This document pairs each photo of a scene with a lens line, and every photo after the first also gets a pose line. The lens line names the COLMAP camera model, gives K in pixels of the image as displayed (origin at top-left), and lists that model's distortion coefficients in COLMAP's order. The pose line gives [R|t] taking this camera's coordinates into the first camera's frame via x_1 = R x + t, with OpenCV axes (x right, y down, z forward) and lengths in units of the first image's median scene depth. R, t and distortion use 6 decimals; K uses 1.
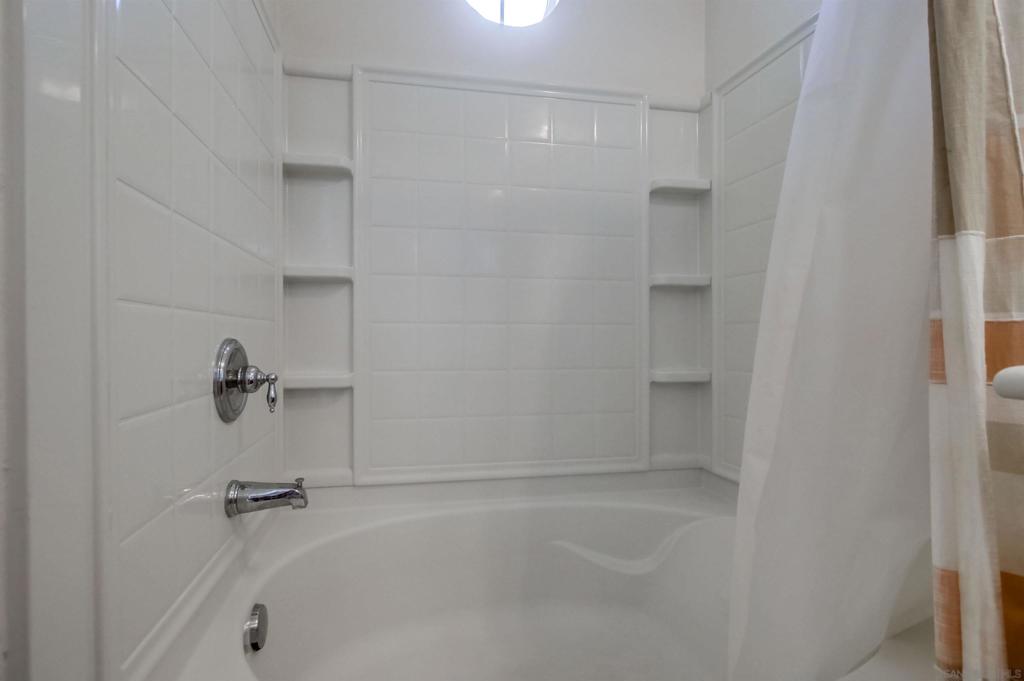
lens RADIAL K [[472.2, 0, 512.3], [0, 472.2, 329.0], [0, 0, 1]] dist [0.000088, 0.000486]
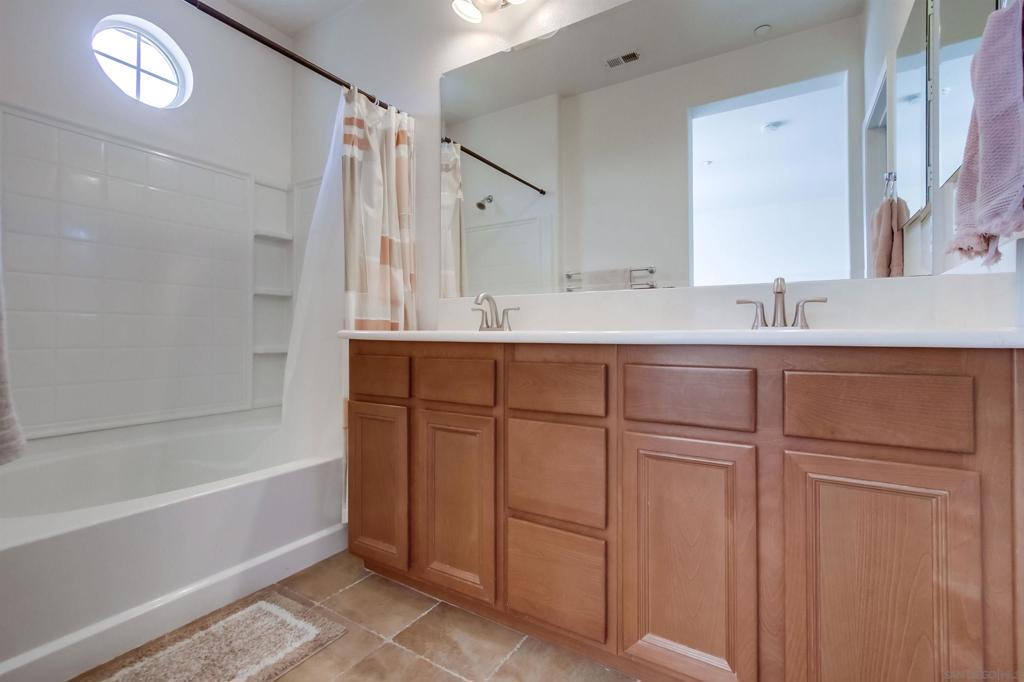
lens RADIAL K [[472.2, 0, 512.3], [0, 472.2, 329.5], [0, 0, 1]] dist [0.000088, 0.000486]
pose [[0.724409, 0.005783, 0.689346, -0.180448], [-0.014090, 0.999880, 0.006419, 0.007576], [-0.689226, -0.014362, 0.724404, -0.784663]]
